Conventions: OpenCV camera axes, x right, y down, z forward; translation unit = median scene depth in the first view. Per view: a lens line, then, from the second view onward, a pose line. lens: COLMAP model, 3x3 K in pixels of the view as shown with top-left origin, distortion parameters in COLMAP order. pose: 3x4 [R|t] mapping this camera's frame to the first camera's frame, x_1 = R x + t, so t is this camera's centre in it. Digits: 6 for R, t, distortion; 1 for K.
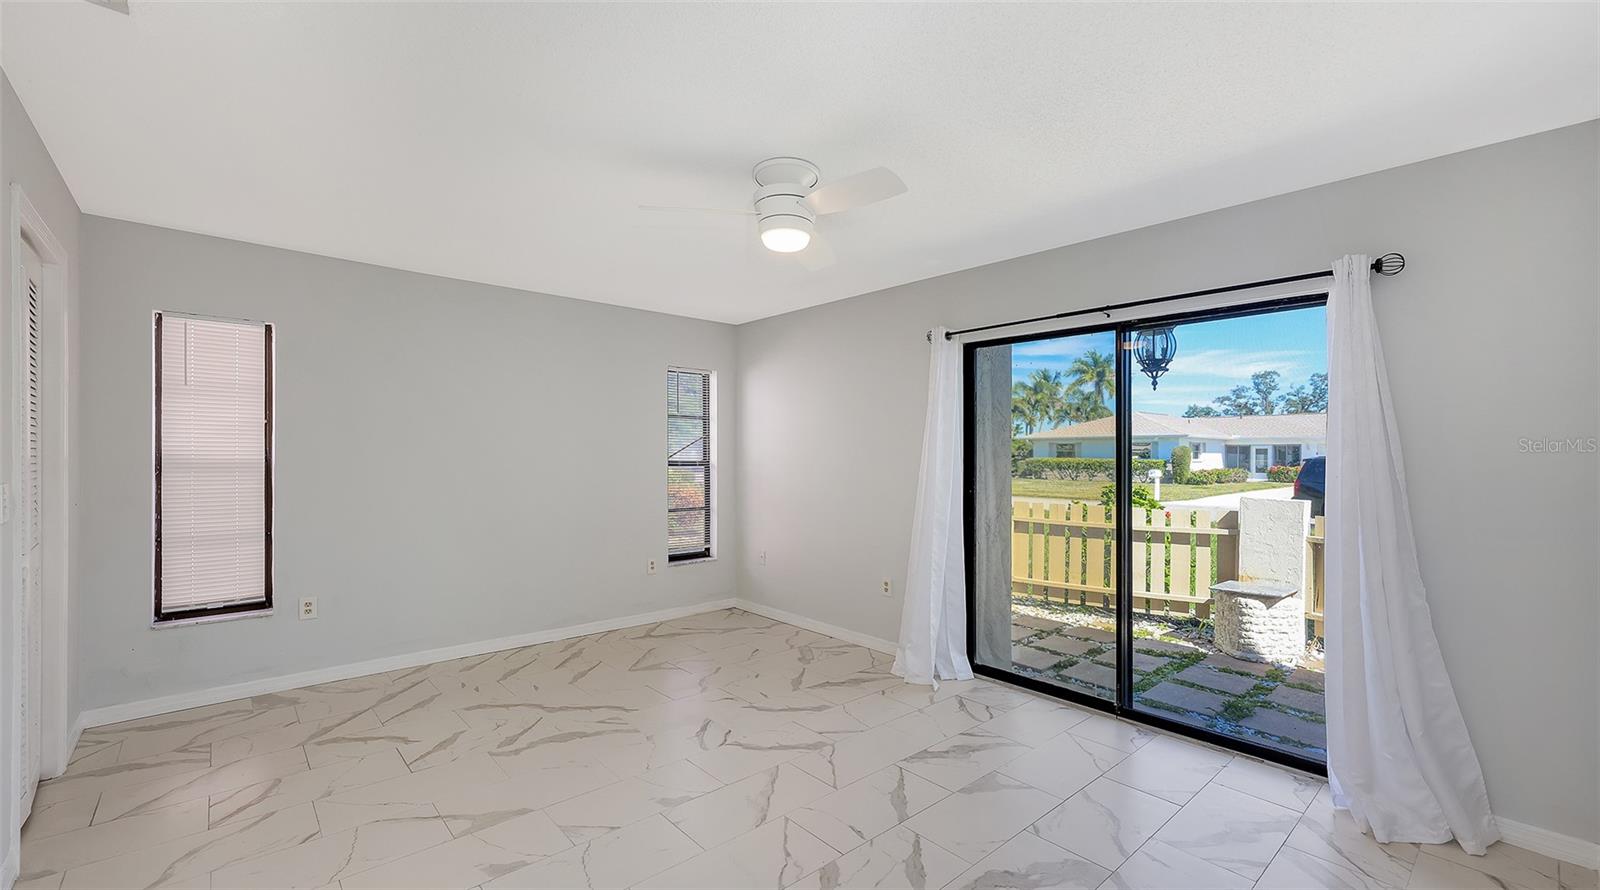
lens RADIAL K [[648.8, 0, 802.8], [0, 648.8, 456.3], [0, 0, 1]] dist [0.000051, 0.000041]
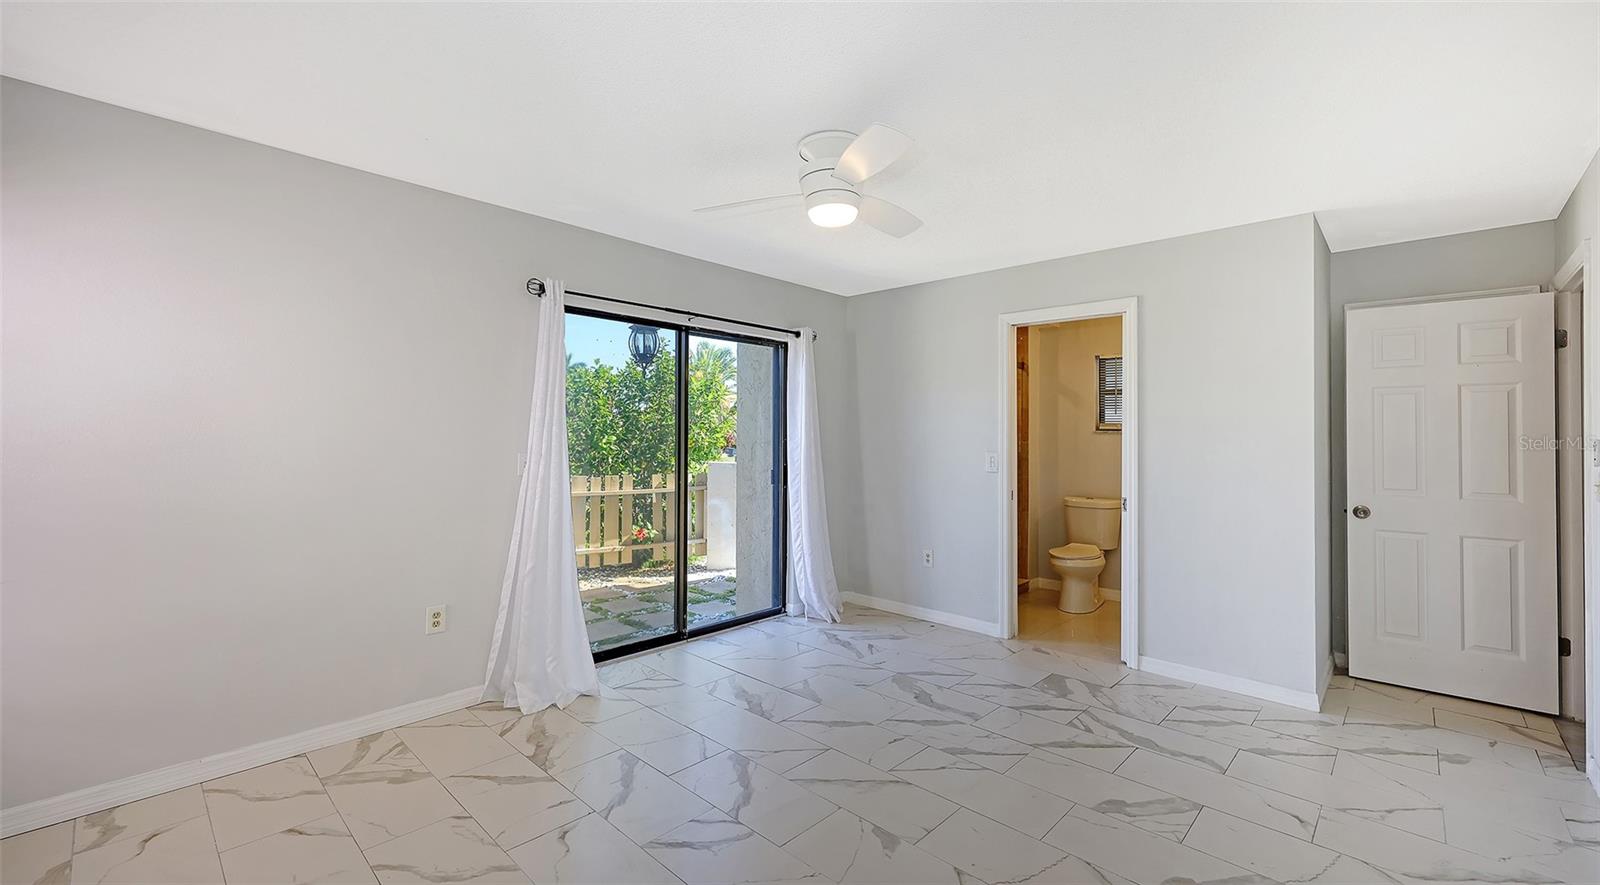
lens RADIAL K [[647.9, 0, 791.3], [0, 647.9, 432.6], [0, 0, 1]] dist [0.006328, 0.000089]
pose [[-0.079658, 0.001833, 0.996821, -0.728828], [-0.009805, 0.999948, -0.002622, 0.001157], [-0.996774, -0.009983, -0.079636, 0.841880]]
